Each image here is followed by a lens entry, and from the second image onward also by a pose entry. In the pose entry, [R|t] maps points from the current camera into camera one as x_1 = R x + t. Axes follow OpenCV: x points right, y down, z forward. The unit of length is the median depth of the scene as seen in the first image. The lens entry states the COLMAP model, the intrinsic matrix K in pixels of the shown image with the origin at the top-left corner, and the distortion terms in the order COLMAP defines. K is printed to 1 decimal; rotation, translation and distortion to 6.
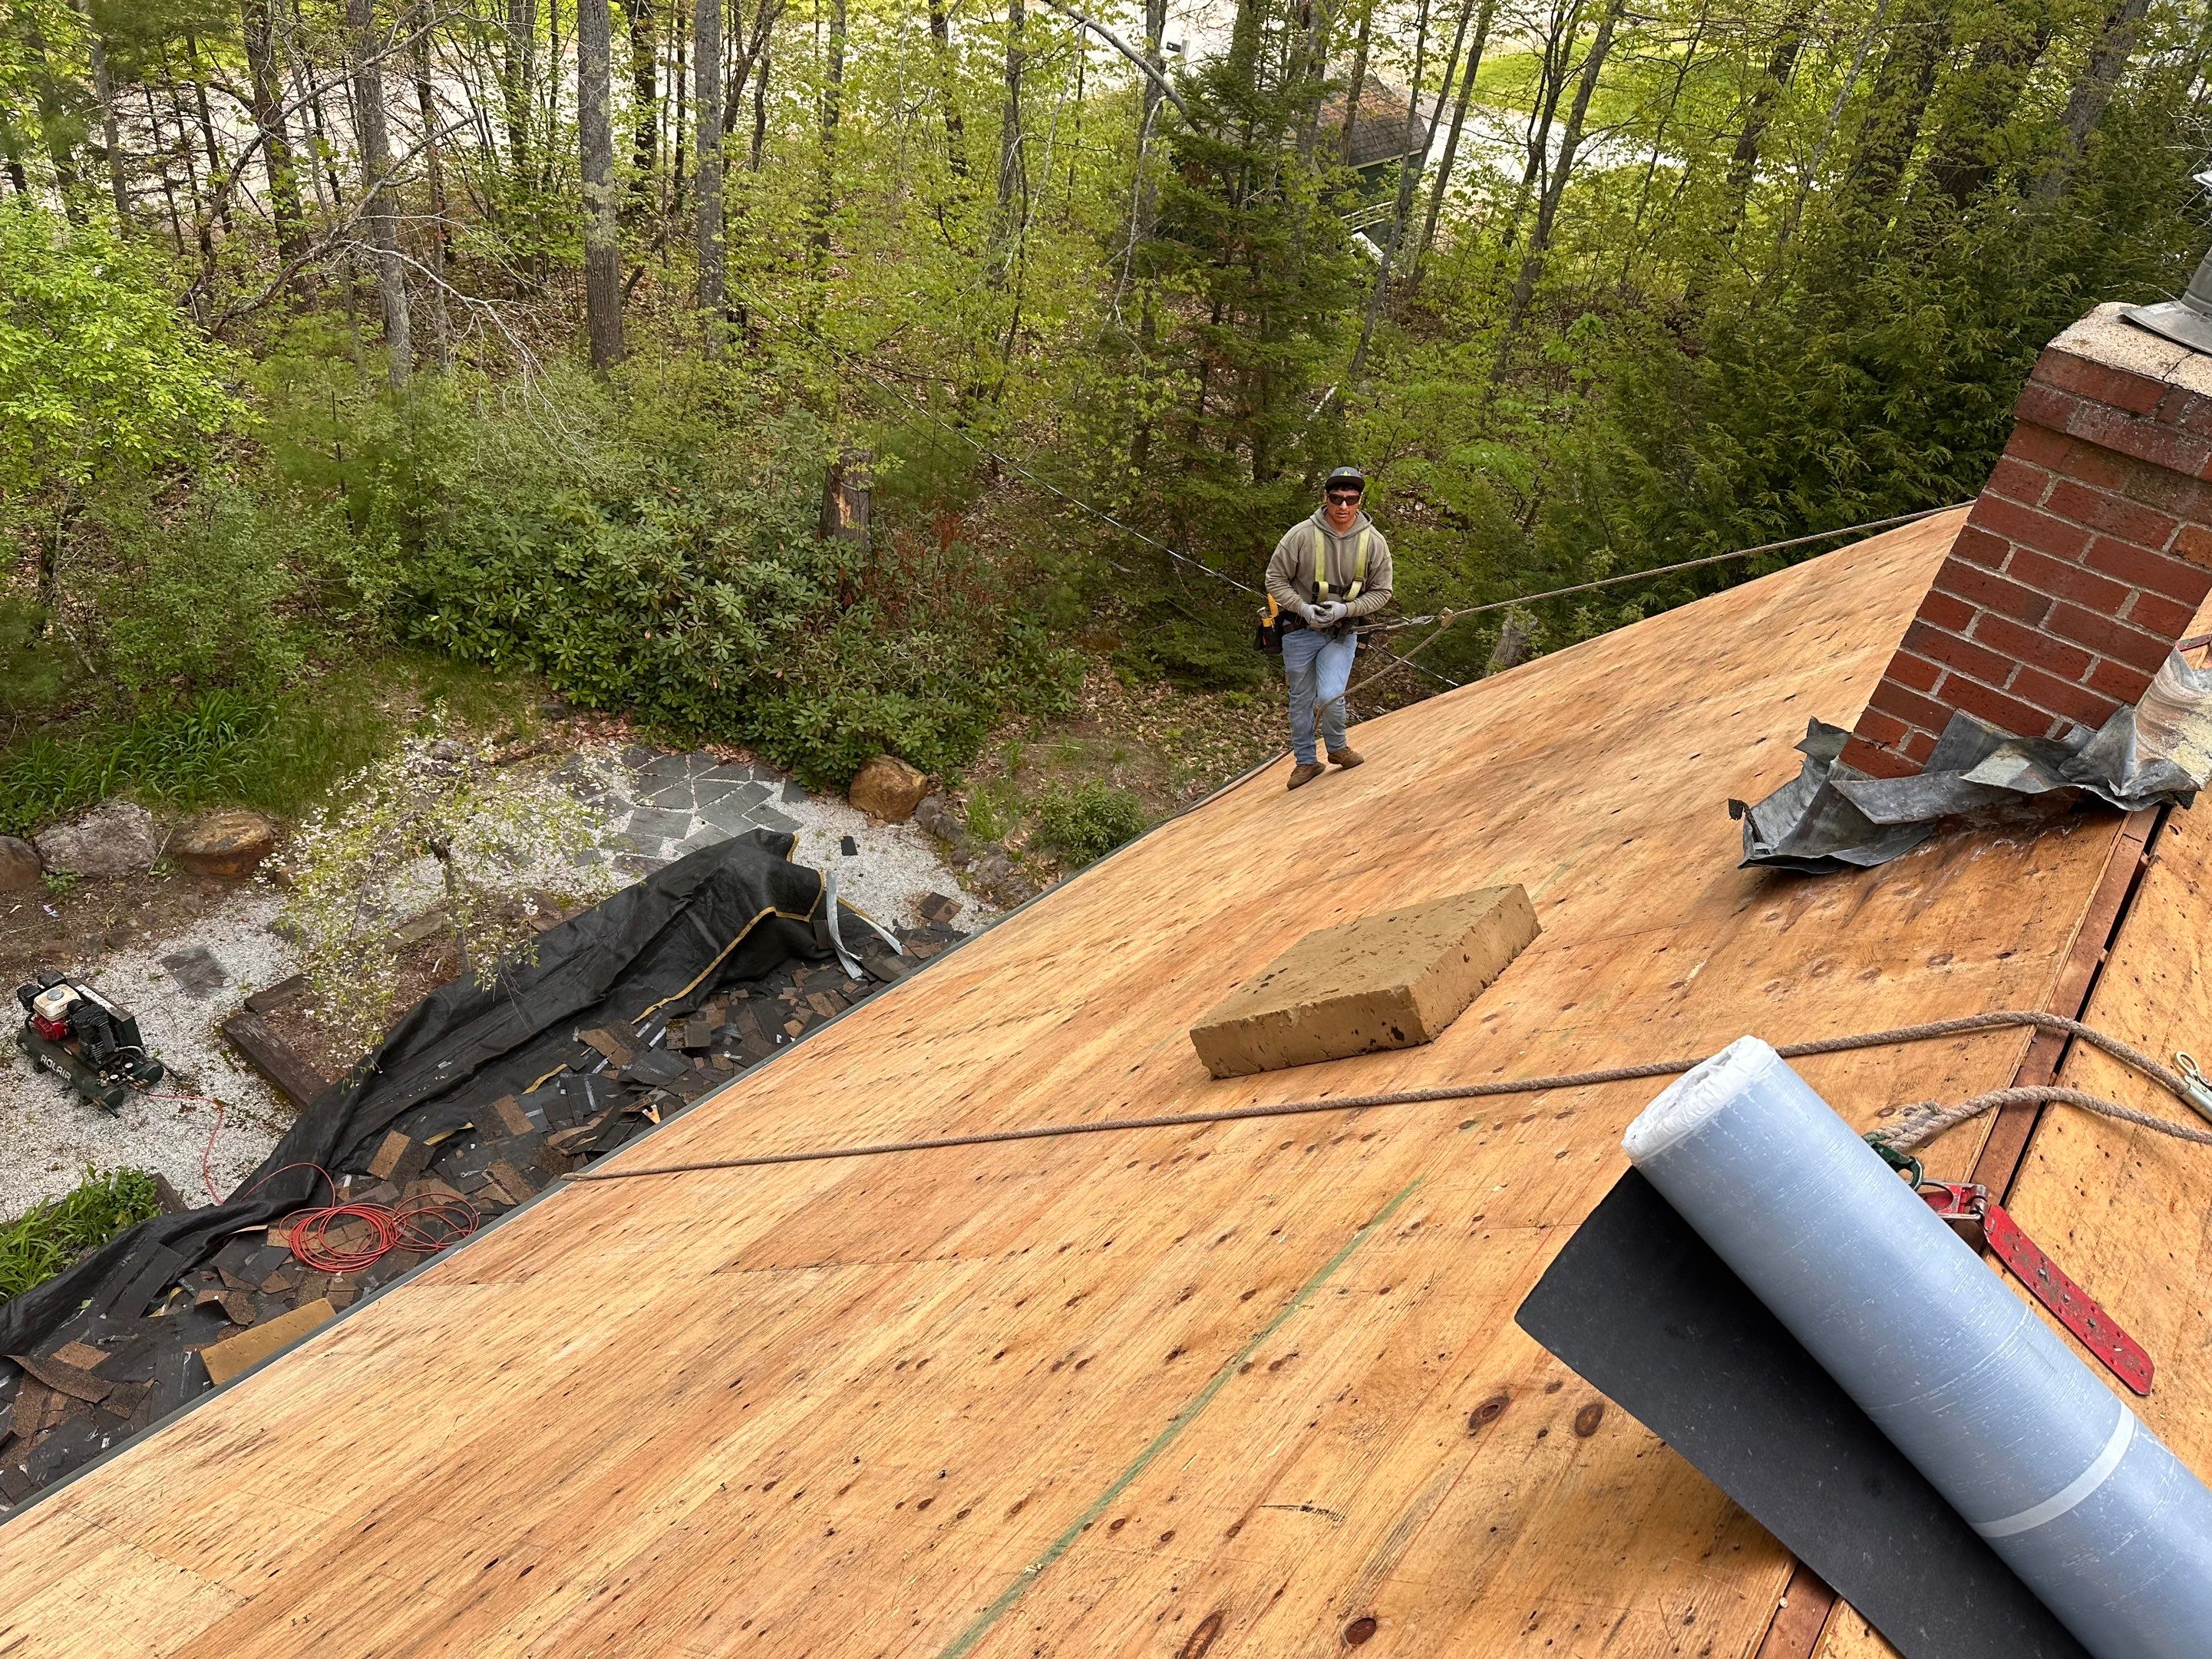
lens RADIAL K [[1573.5, 0, 1099.1], [0, 1573.5, 815.6], [0, 0, 1]] dist [0.003866, -0.001785]
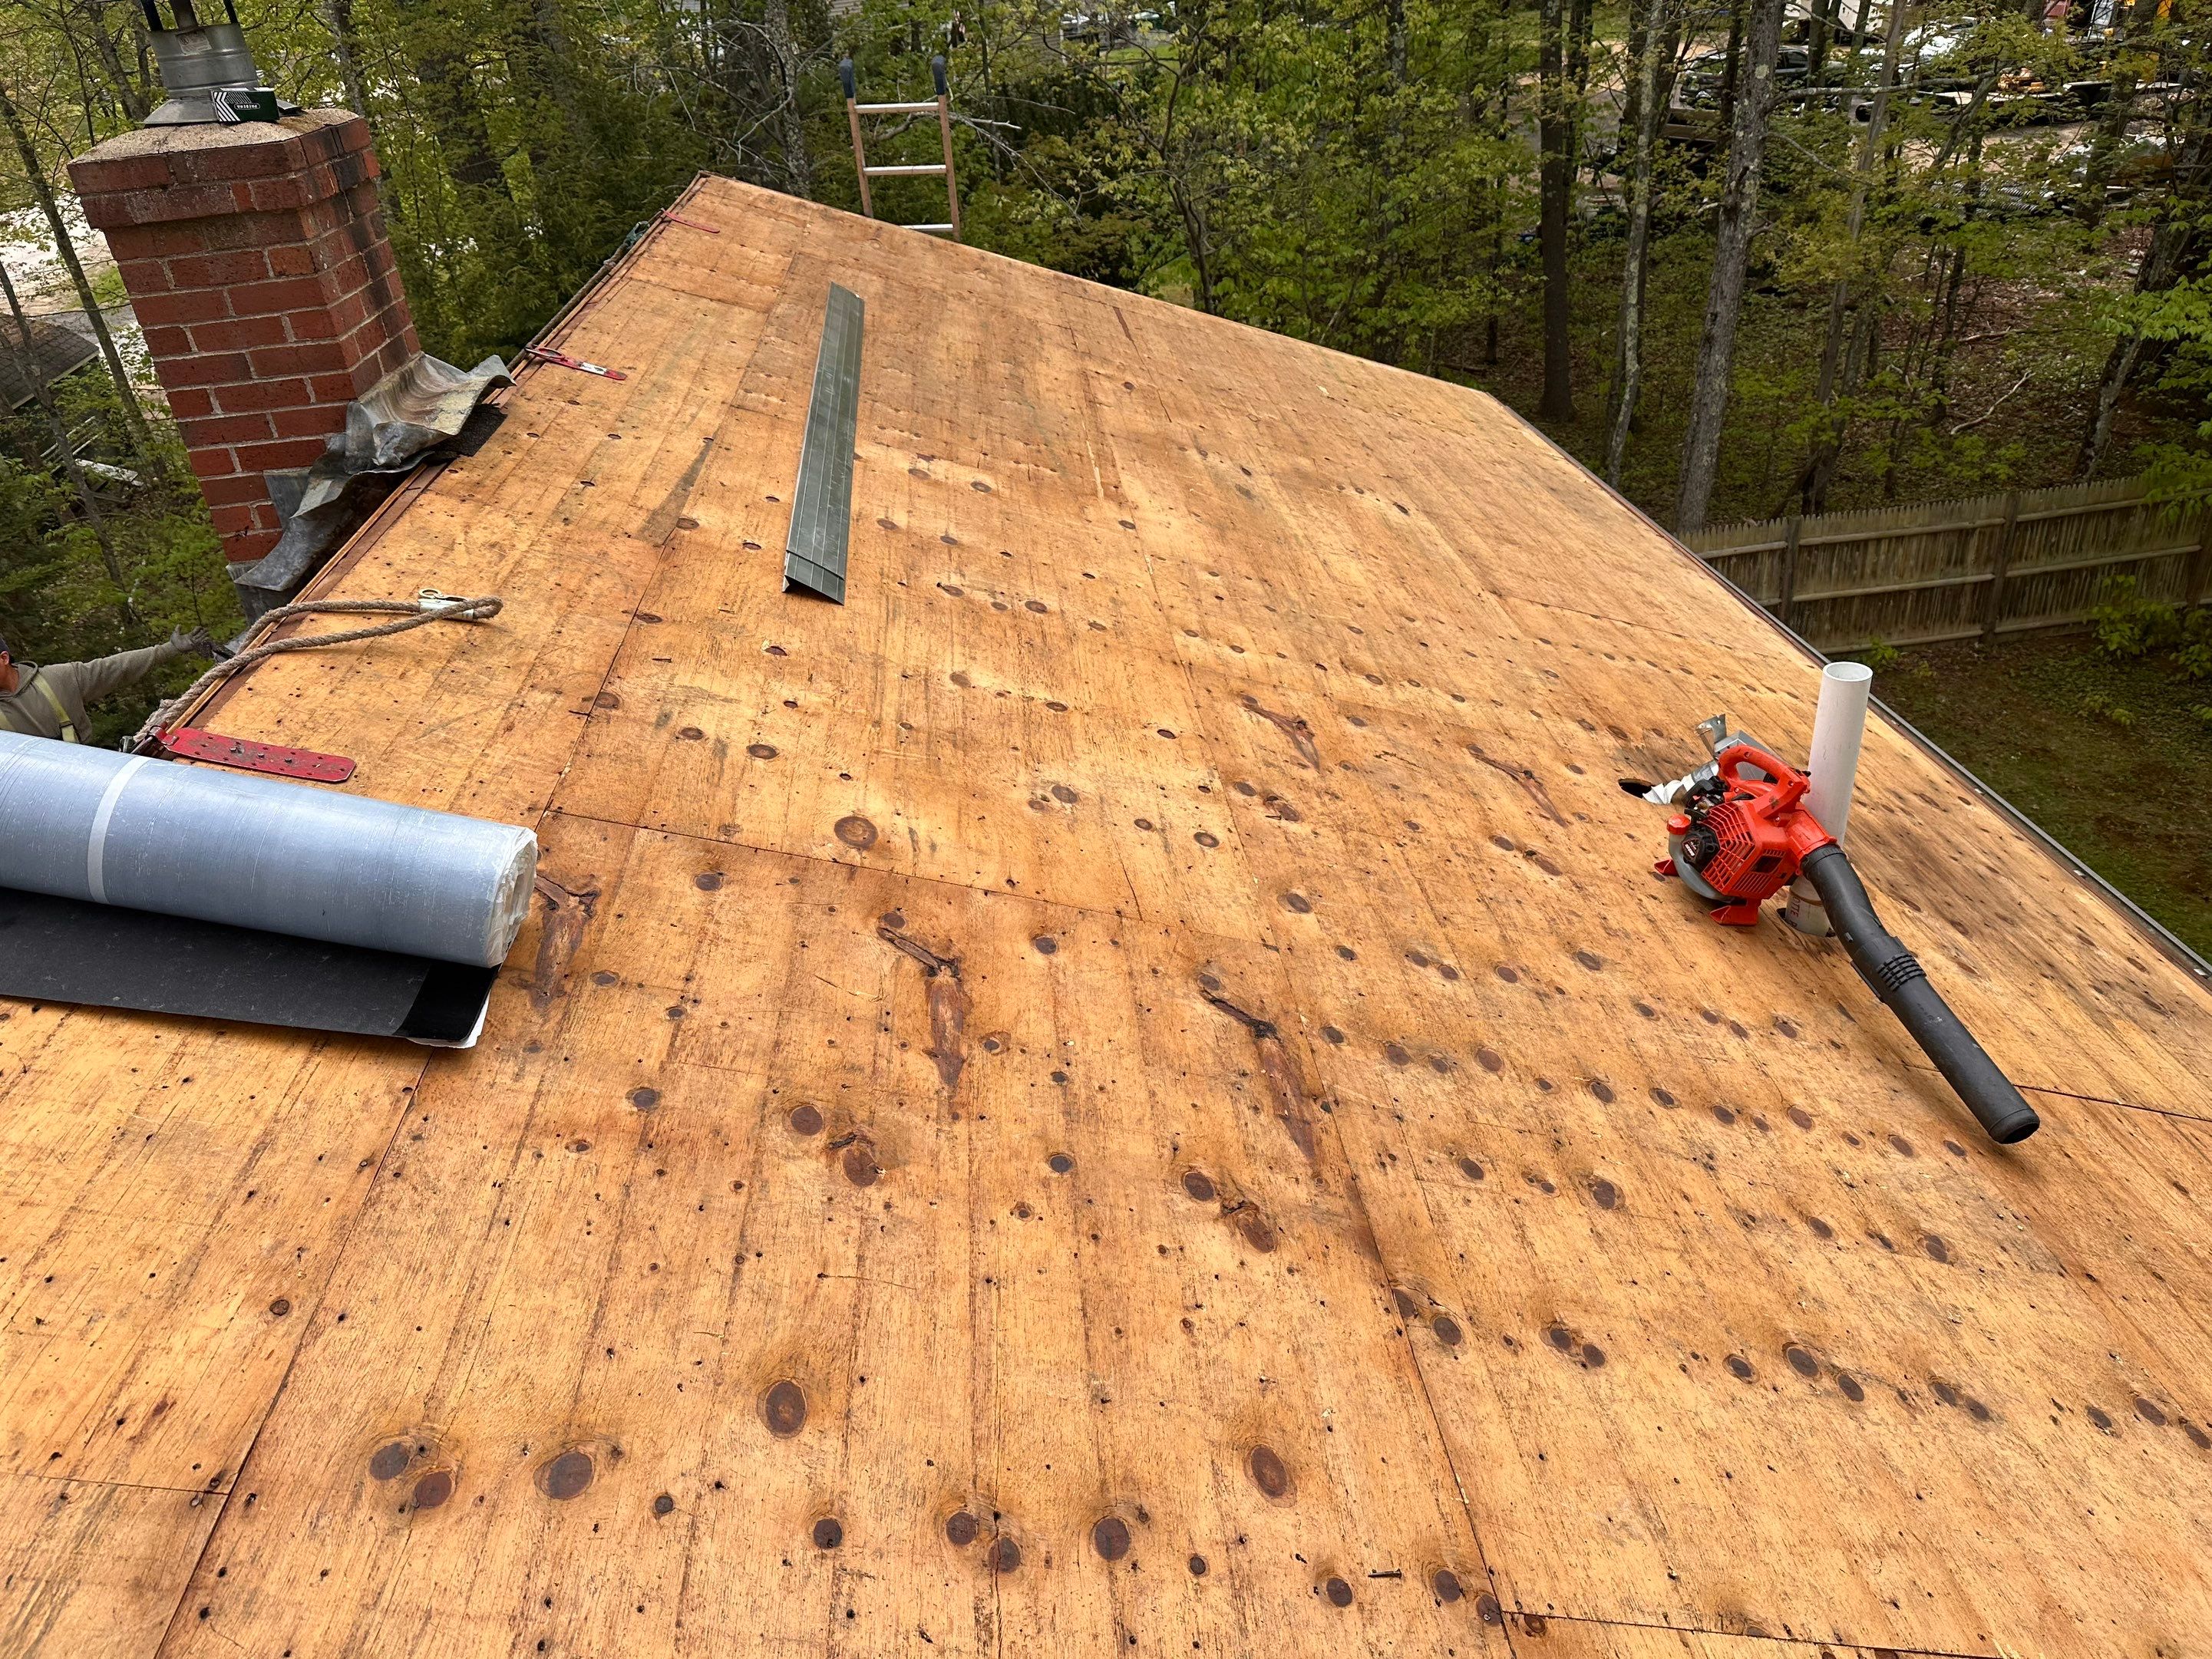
lens RADIAL K [[1573.5, 0, 1099.1], [0, 1573.5, 815.6], [0, 0, 1]] dist [0.003866, -0.001785]
pose [[0.698261, -0.538724, 0.471389, 0.297160], [0.566345, 0.818499, 0.096500, 0.388391], [-0.437819, 0.199587, 0.876630, -0.250336]]
